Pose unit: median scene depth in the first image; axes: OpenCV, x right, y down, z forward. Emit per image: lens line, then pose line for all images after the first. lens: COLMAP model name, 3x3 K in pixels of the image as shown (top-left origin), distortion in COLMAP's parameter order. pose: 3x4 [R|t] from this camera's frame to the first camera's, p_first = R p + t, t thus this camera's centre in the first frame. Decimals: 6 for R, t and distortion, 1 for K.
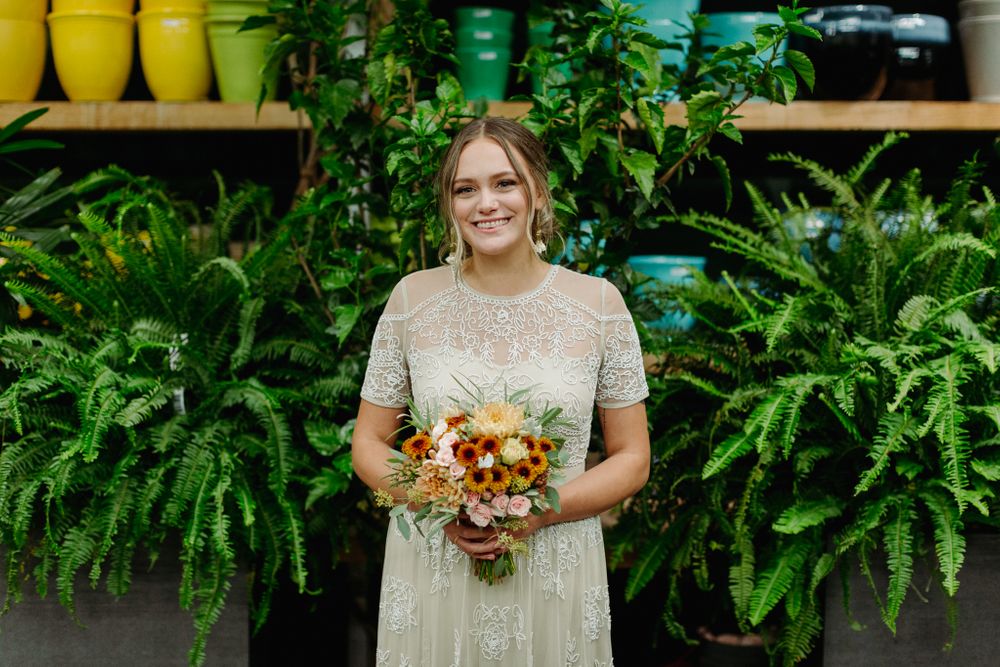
lens RADIAL K [[1770.3, 0, 486.1], [0, 1770.3, 330.1], [0, 0, 1]] dist [0.007630, 0.148115]
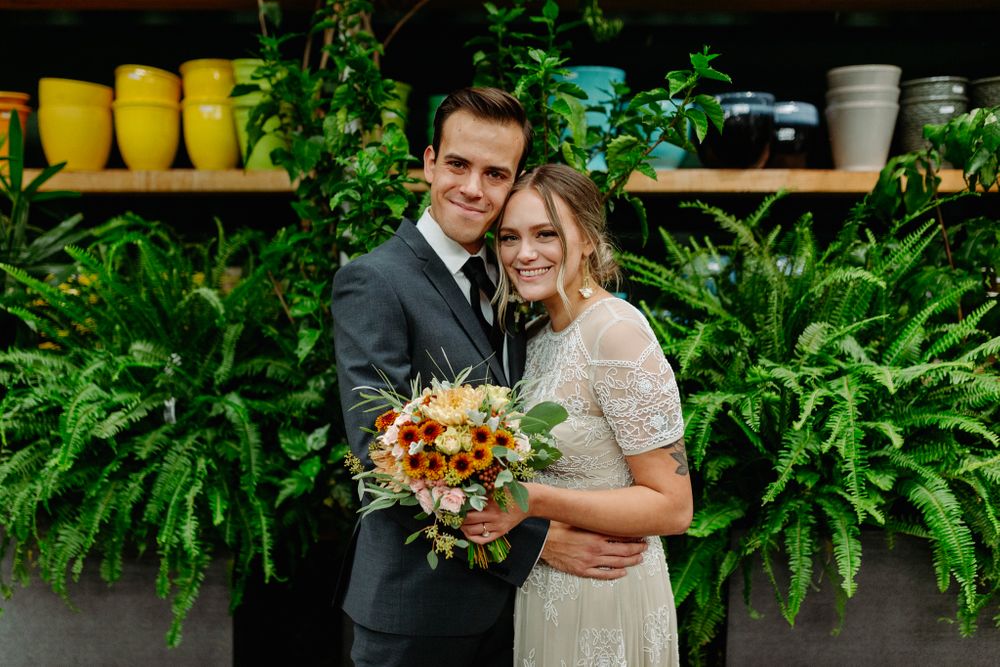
lens RADIAL K [[1006.8, 0, 466.9], [0, 1006.8, 334.7], [0, 0, 1]] dist [-0.014370, 0.000477]
pose [[0.999302, 0.002872, -0.037258, 0.047117], [-0.003200, 0.999957, -0.008741, -0.005470], [0.037231, 0.008854, 0.999267, 0.355962]]
